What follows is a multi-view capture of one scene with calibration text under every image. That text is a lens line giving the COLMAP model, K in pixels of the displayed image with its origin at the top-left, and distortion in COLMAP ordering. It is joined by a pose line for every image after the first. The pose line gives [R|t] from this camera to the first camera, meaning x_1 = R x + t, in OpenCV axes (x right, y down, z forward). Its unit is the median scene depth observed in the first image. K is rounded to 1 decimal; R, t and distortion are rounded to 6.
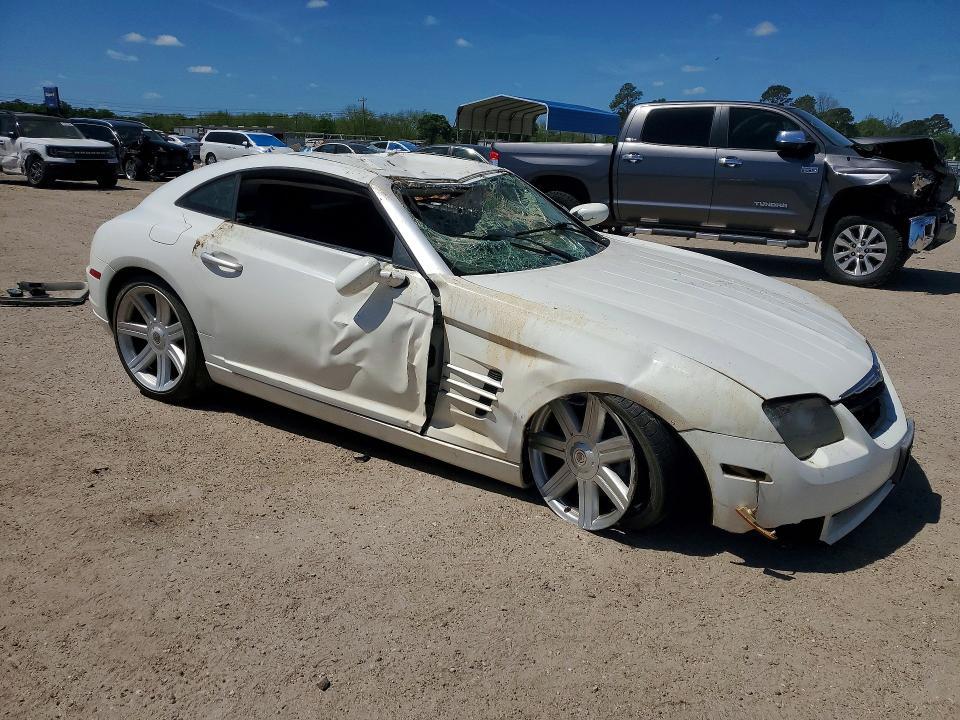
lens RADIAL K [[753.1, 0, 480.0], [0, 753.1, 354.2], [0, 0, 1]] dist [0.034602, -0.001314]
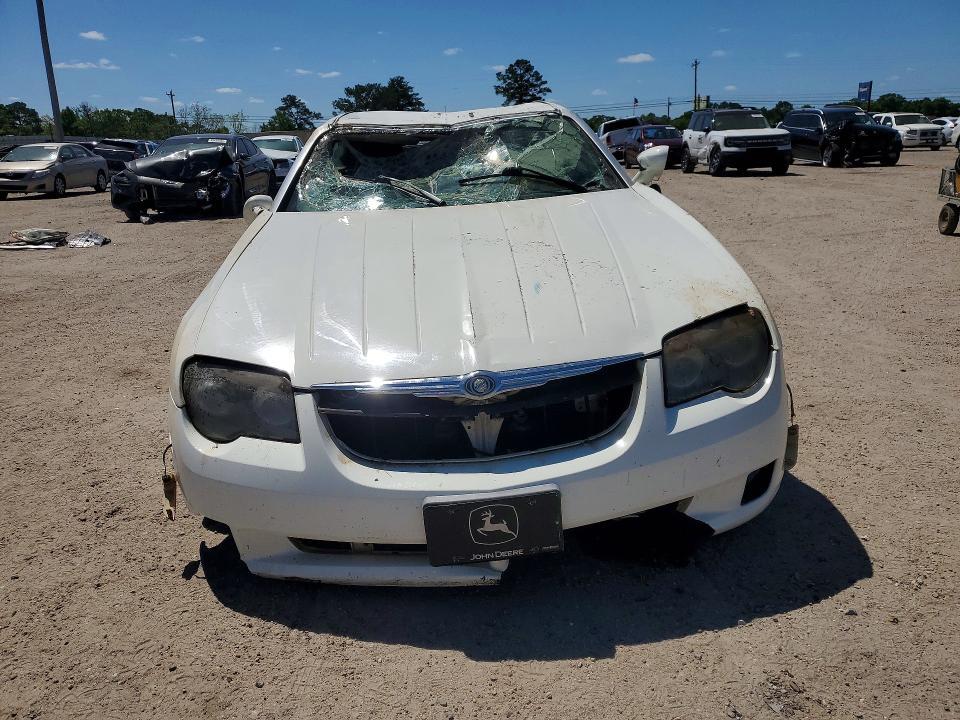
lens RADIAL K [[753.1, 0, 478.3], [0, 753.1, 356.8], [0, 0, 1]] dist [0.034602, -0.001314]
pose [[0.548596, 0.176426, -0.817261, 0.173901], [-0.169281, 0.980676, 0.098071, -0.009911], [0.818771, 0.084546, 0.567861, 0.112270]]
